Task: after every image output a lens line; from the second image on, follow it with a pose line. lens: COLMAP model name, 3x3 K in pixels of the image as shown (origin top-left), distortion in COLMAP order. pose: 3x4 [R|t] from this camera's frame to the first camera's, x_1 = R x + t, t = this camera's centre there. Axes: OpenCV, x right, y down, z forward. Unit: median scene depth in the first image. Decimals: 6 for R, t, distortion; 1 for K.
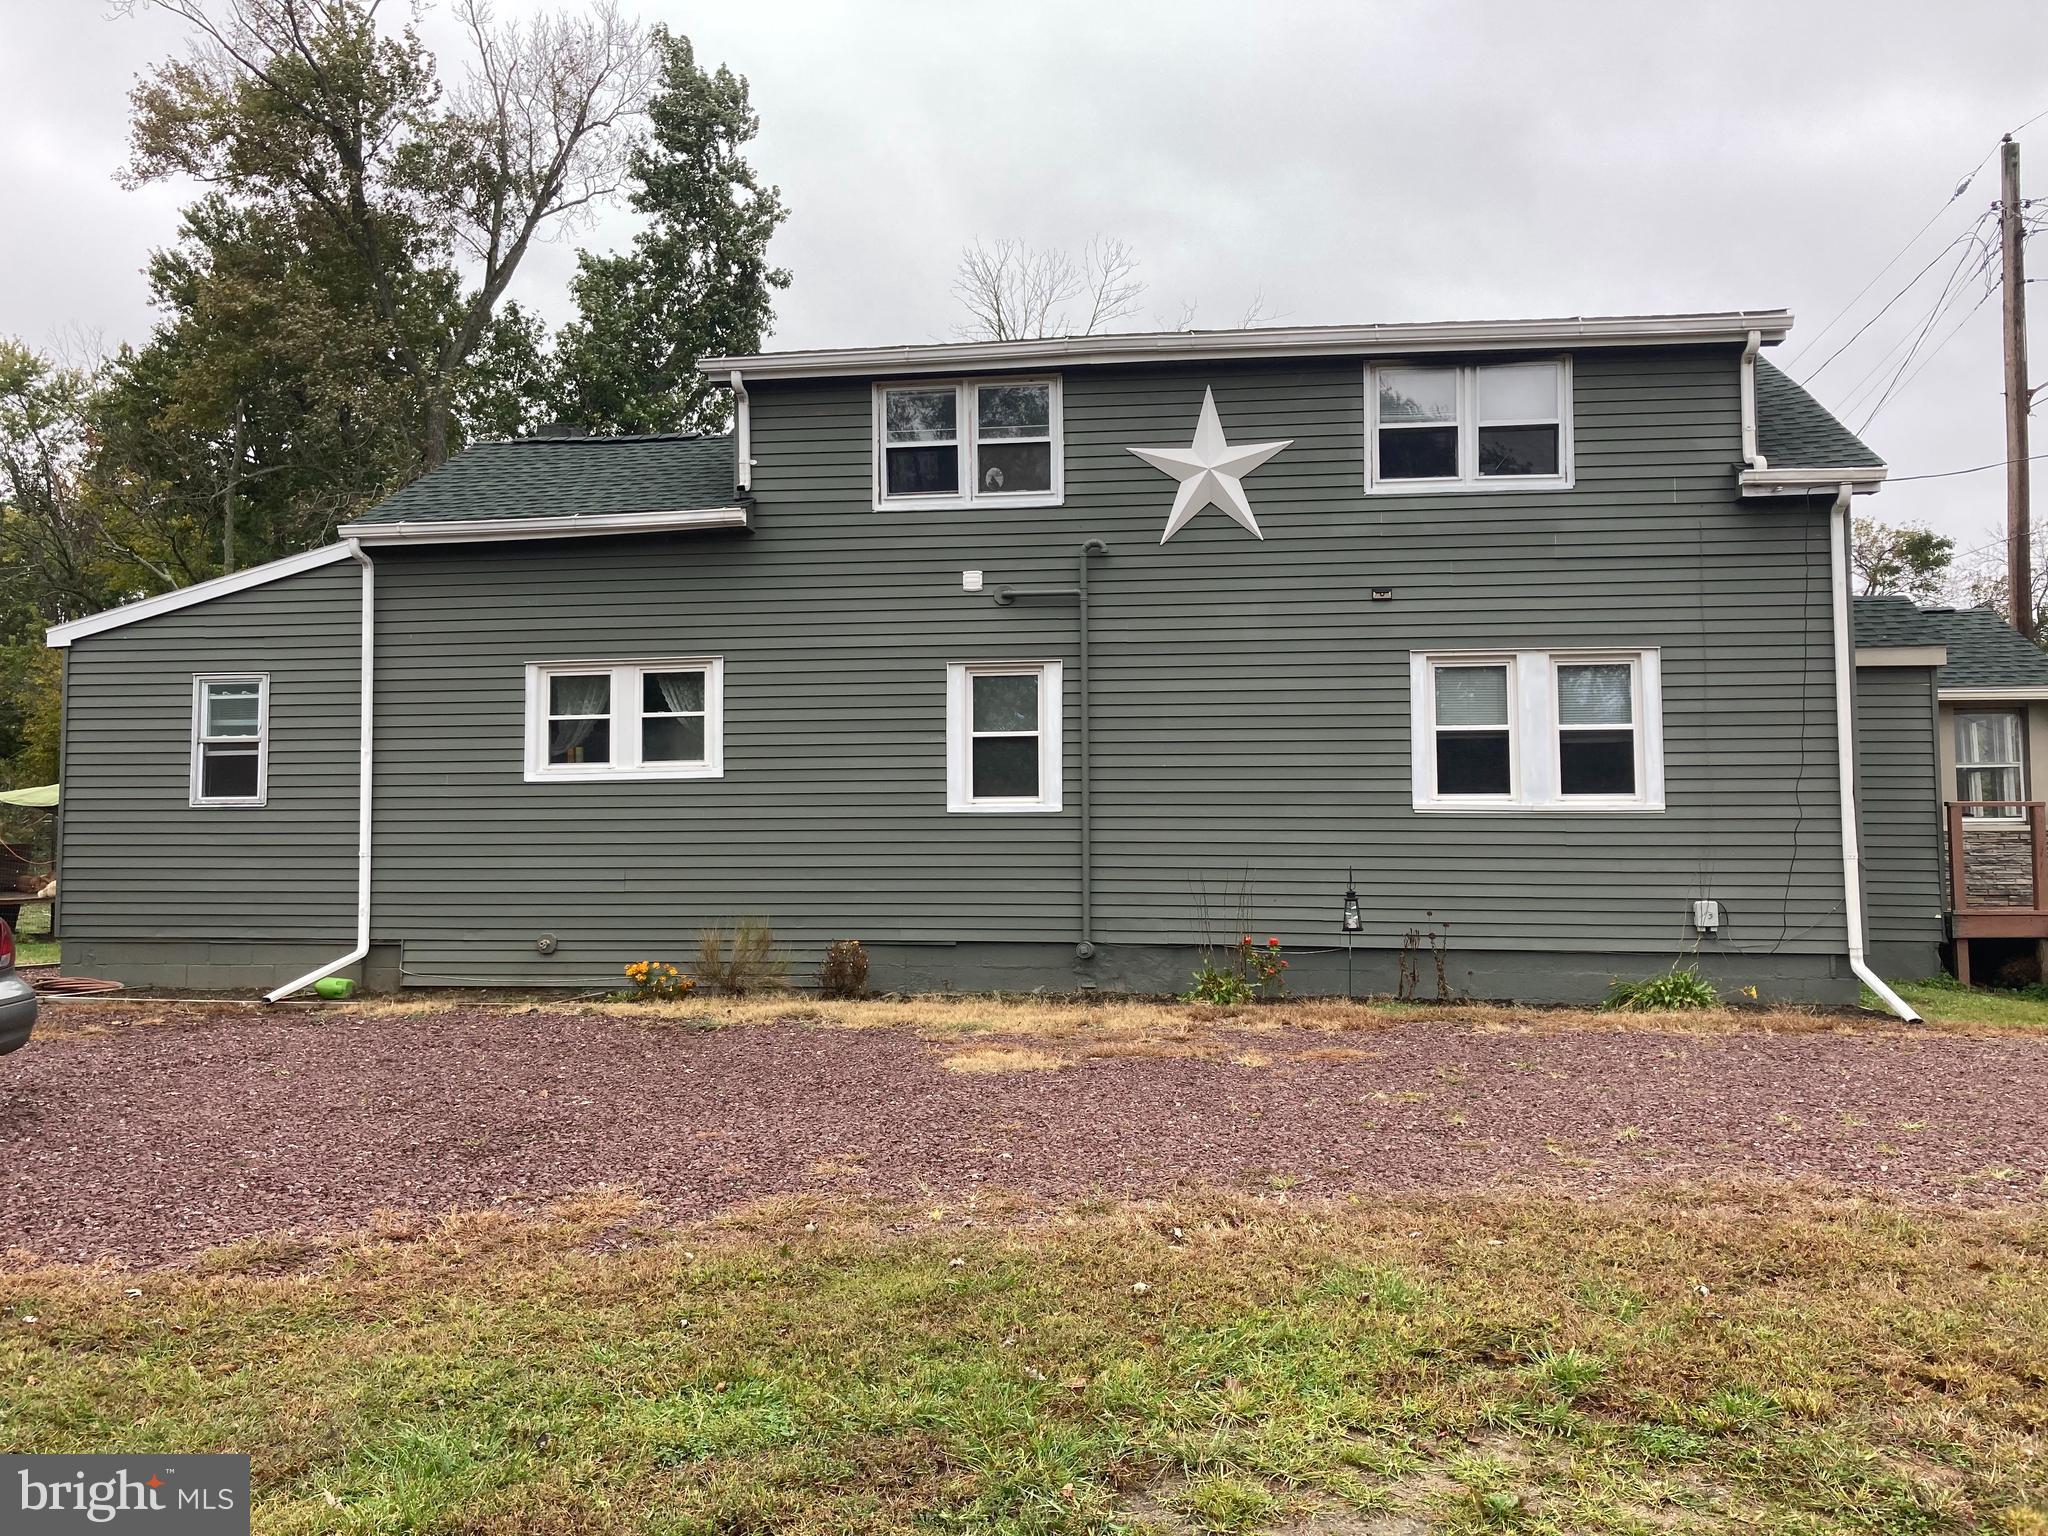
lens RADIAL K [[1614.7, 0, 1024.0], [0, 1614.7, 768.0], [0, 0, 1]] dist [0.006653, -0.083290]
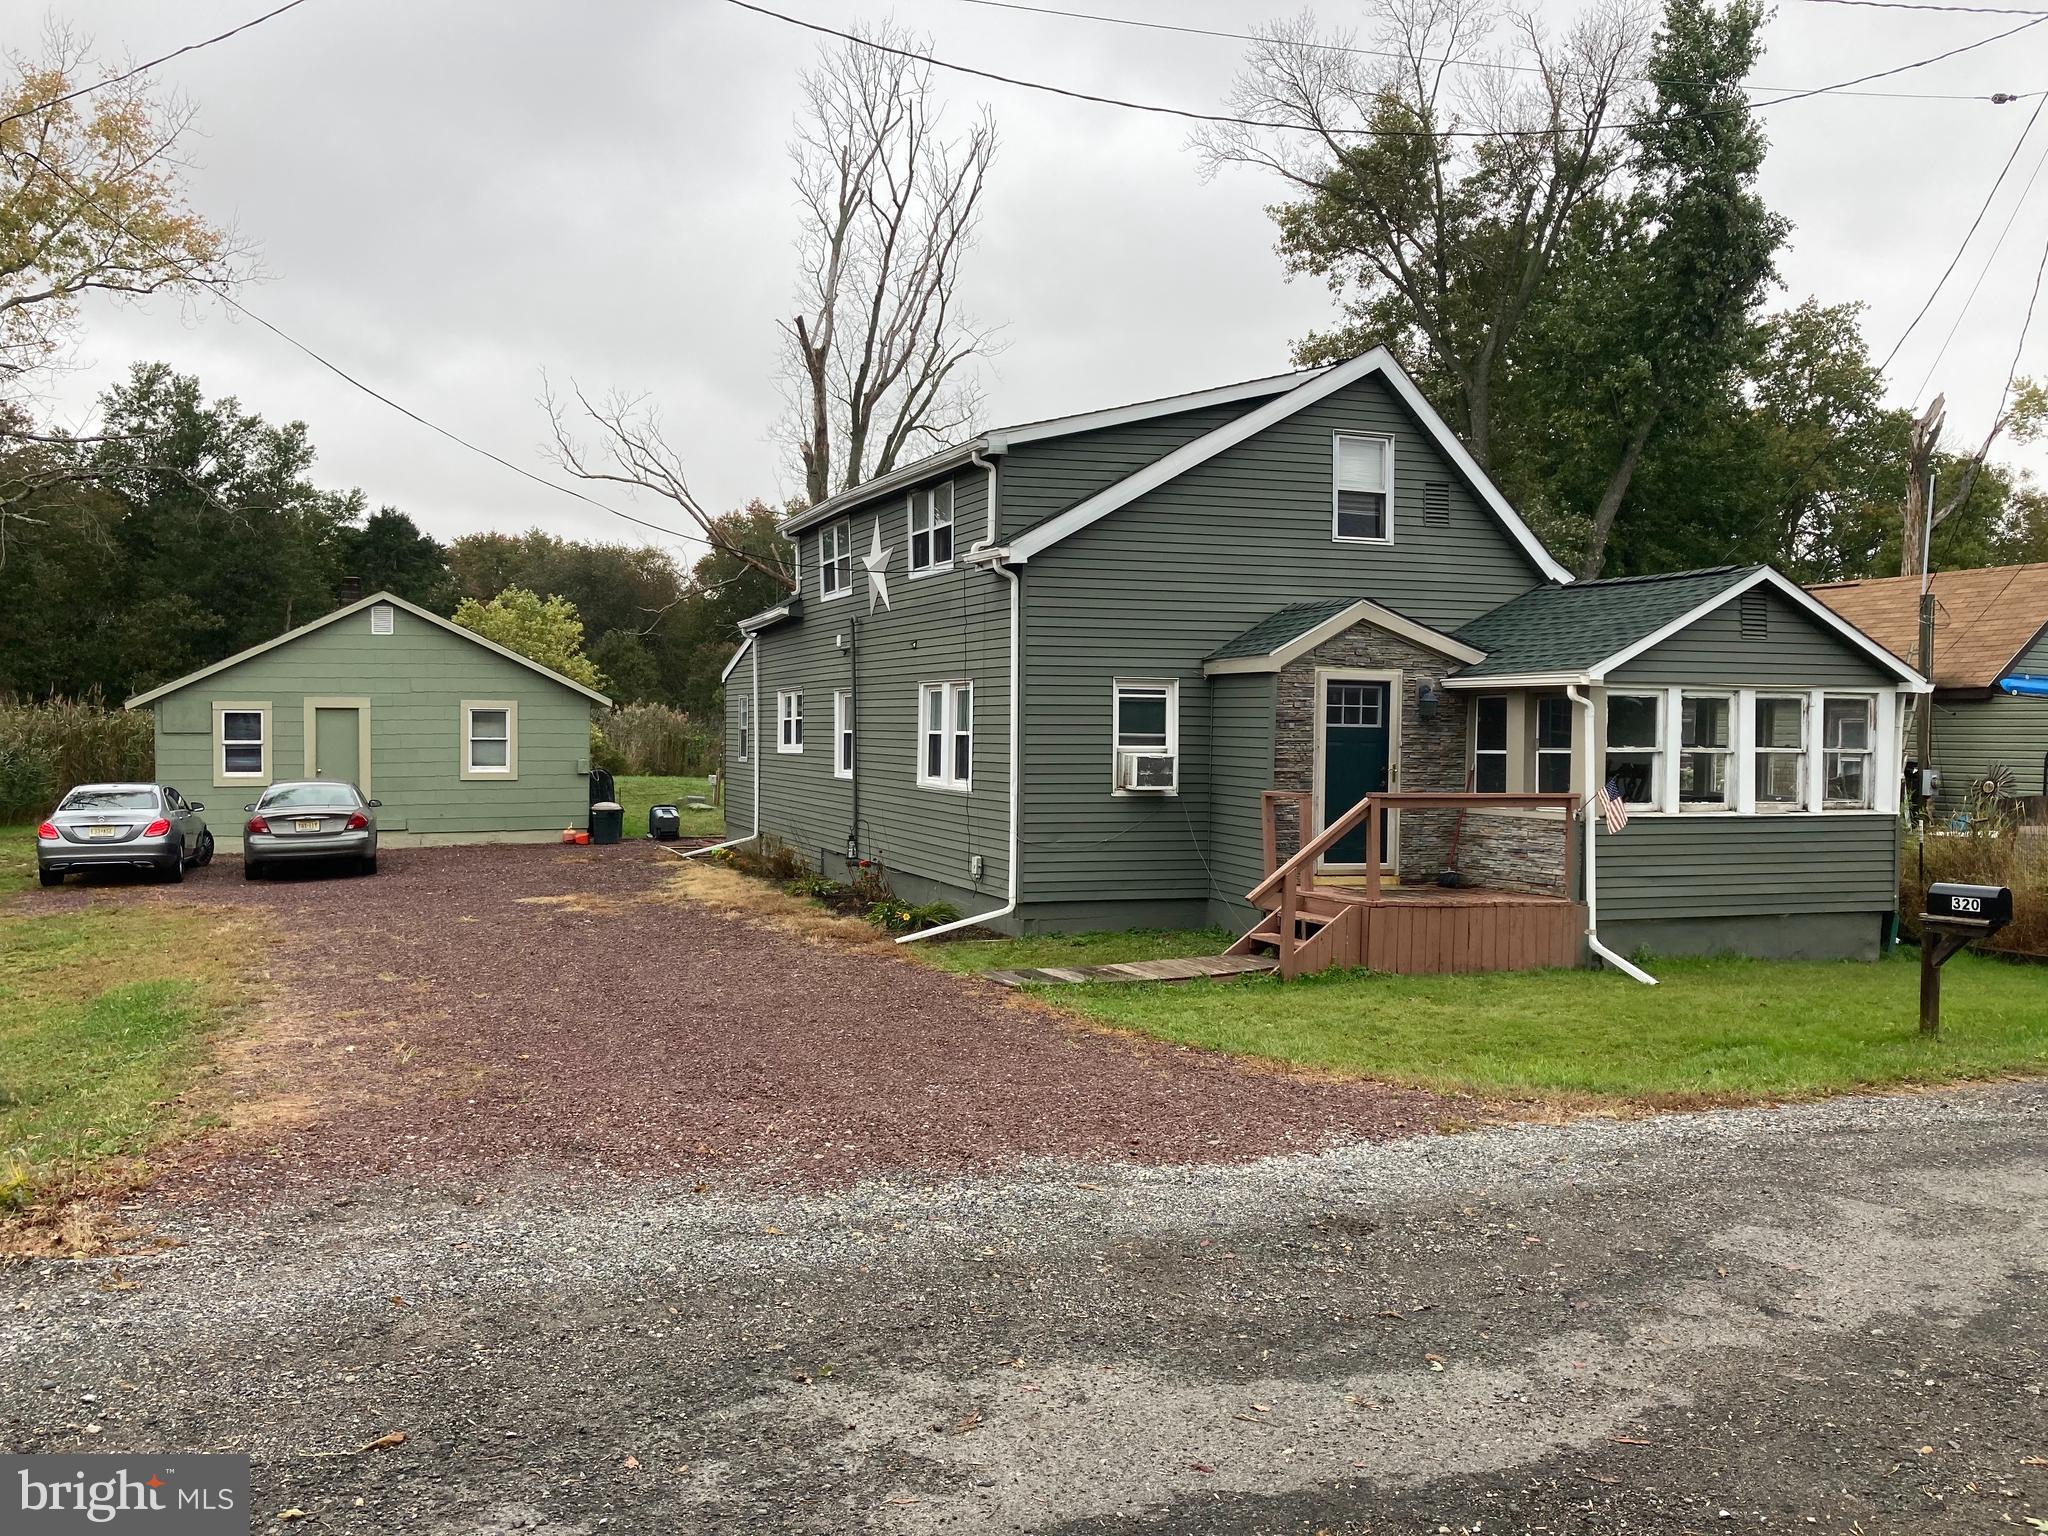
lens RADIAL K [[1666.8, 0, 1024.0], [0, 1666.8, 768.0], [0, 0, 1]] dist [0.103103, -0.185548]
pose [[0.538980, 0.023336, -0.841995, 1.601767], [0.027151, 0.998615, 0.045057, -0.058353], [0.841881, -0.047146, 0.537601, 0.224141]]
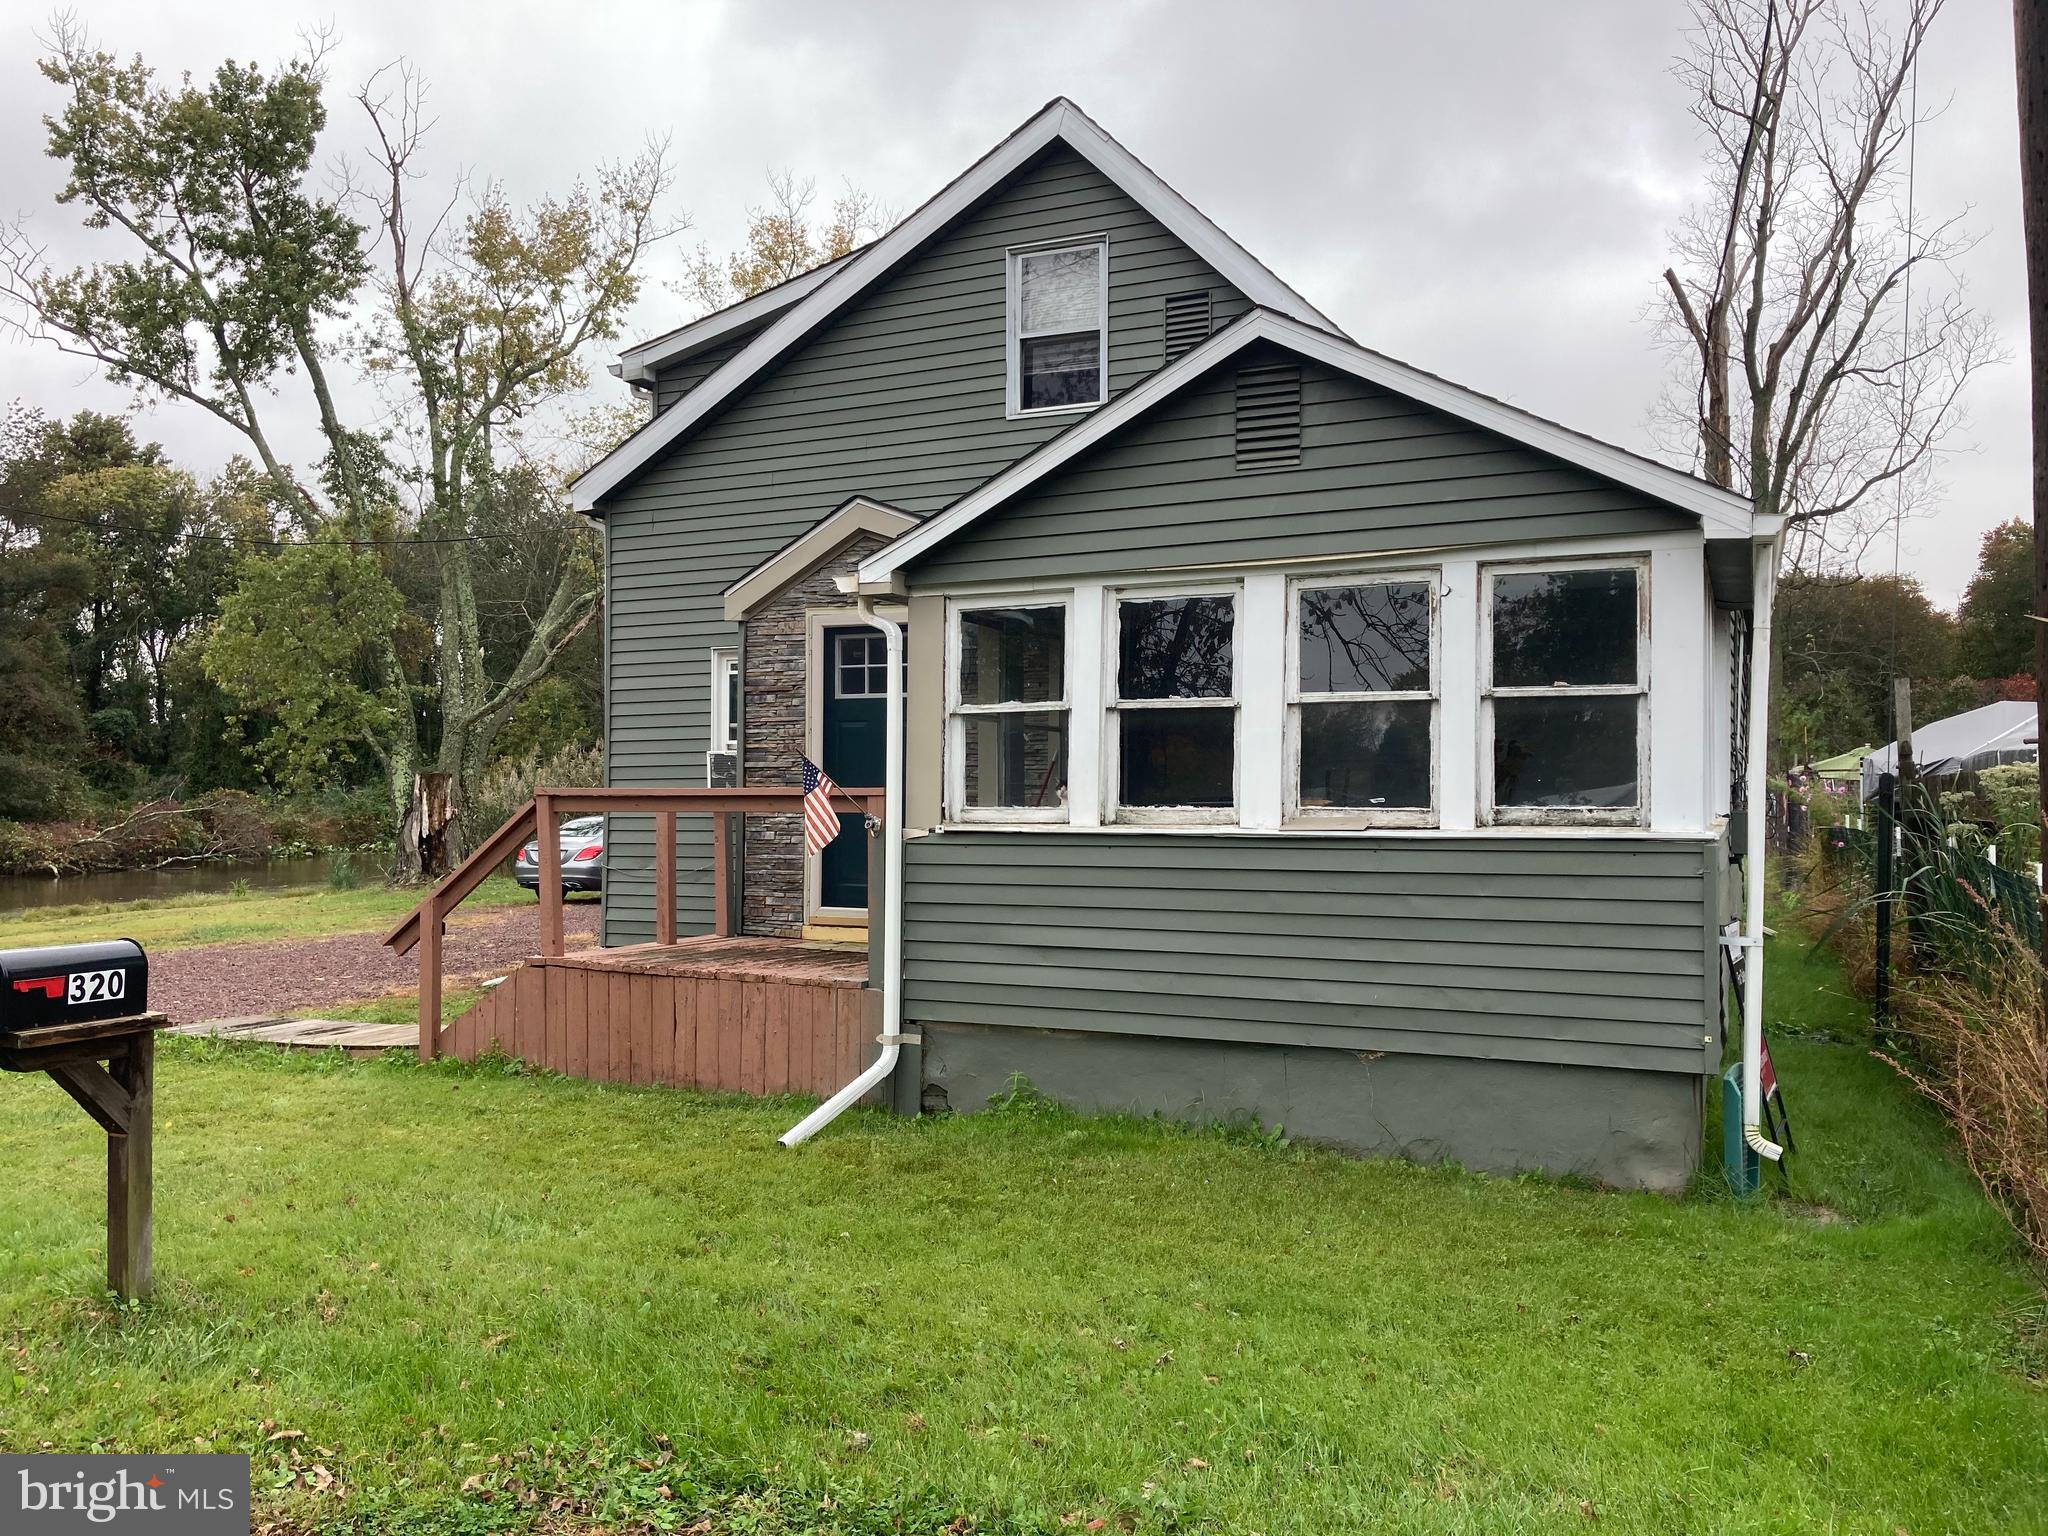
lens RADIAL K [[1653.5, 0, 1009.4], [0, 1653.5, 760.9], [0, 0, 1]] dist [0.100588, -0.158272]
pose [[-0.237553, -0.017165, -0.971223, 1.432014], [0.047699, 0.998432, -0.029313, 0.036889], [0.970203, -0.053290, -0.236361, 1.426640]]
